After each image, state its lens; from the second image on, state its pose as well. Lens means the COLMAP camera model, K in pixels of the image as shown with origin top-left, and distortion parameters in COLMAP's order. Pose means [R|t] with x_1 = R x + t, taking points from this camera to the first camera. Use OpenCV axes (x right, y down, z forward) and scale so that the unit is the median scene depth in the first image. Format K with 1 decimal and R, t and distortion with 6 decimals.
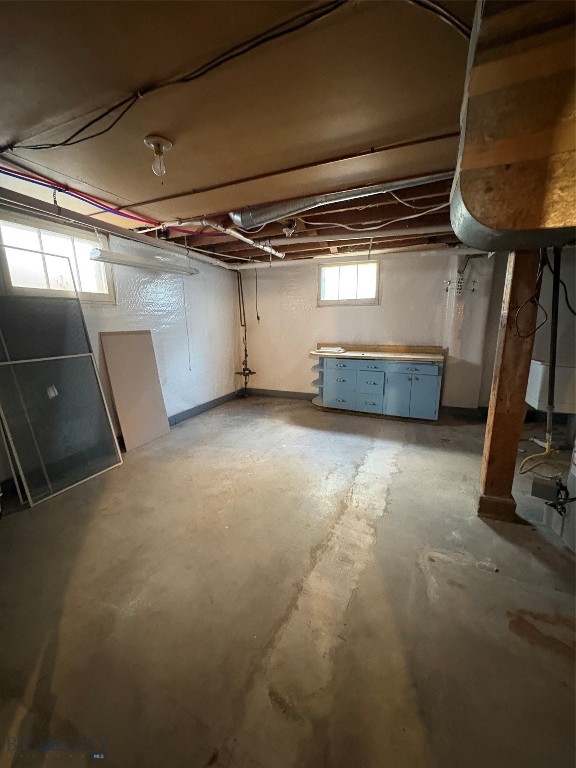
lens RADIAL K [[307.4, 0, 286.7], [0, 307.4, 384.2], [0, 0, 1]] dist [-0.011779, -0.000029]
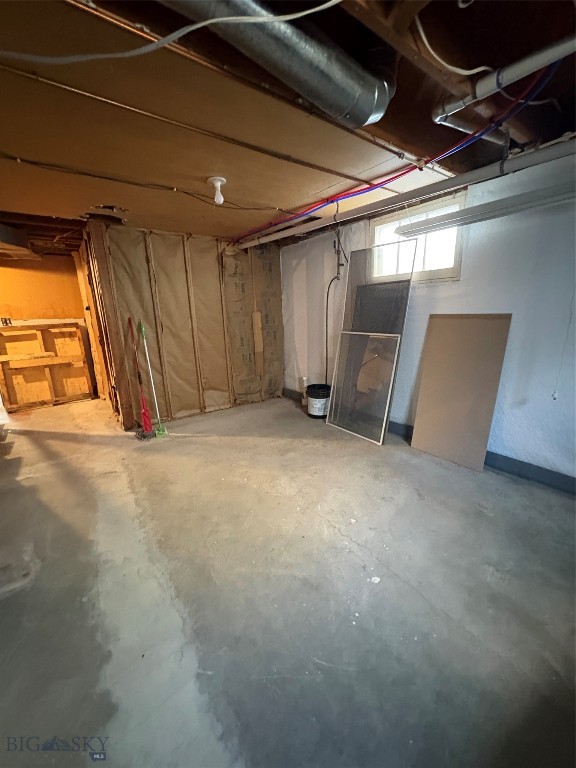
lens RADIAL K [[307.4, 0, 288.2], [0, 307.4, 384.8], [0, 0, 1]] dist [-0.011779, -0.000029]
pose [[-0.490065, 0.231161, -0.840476, 0.485166], [-0.145237, 0.929065, 0.340212, -0.263223], [0.859501, 0.288795, -0.421730, 1.277499]]
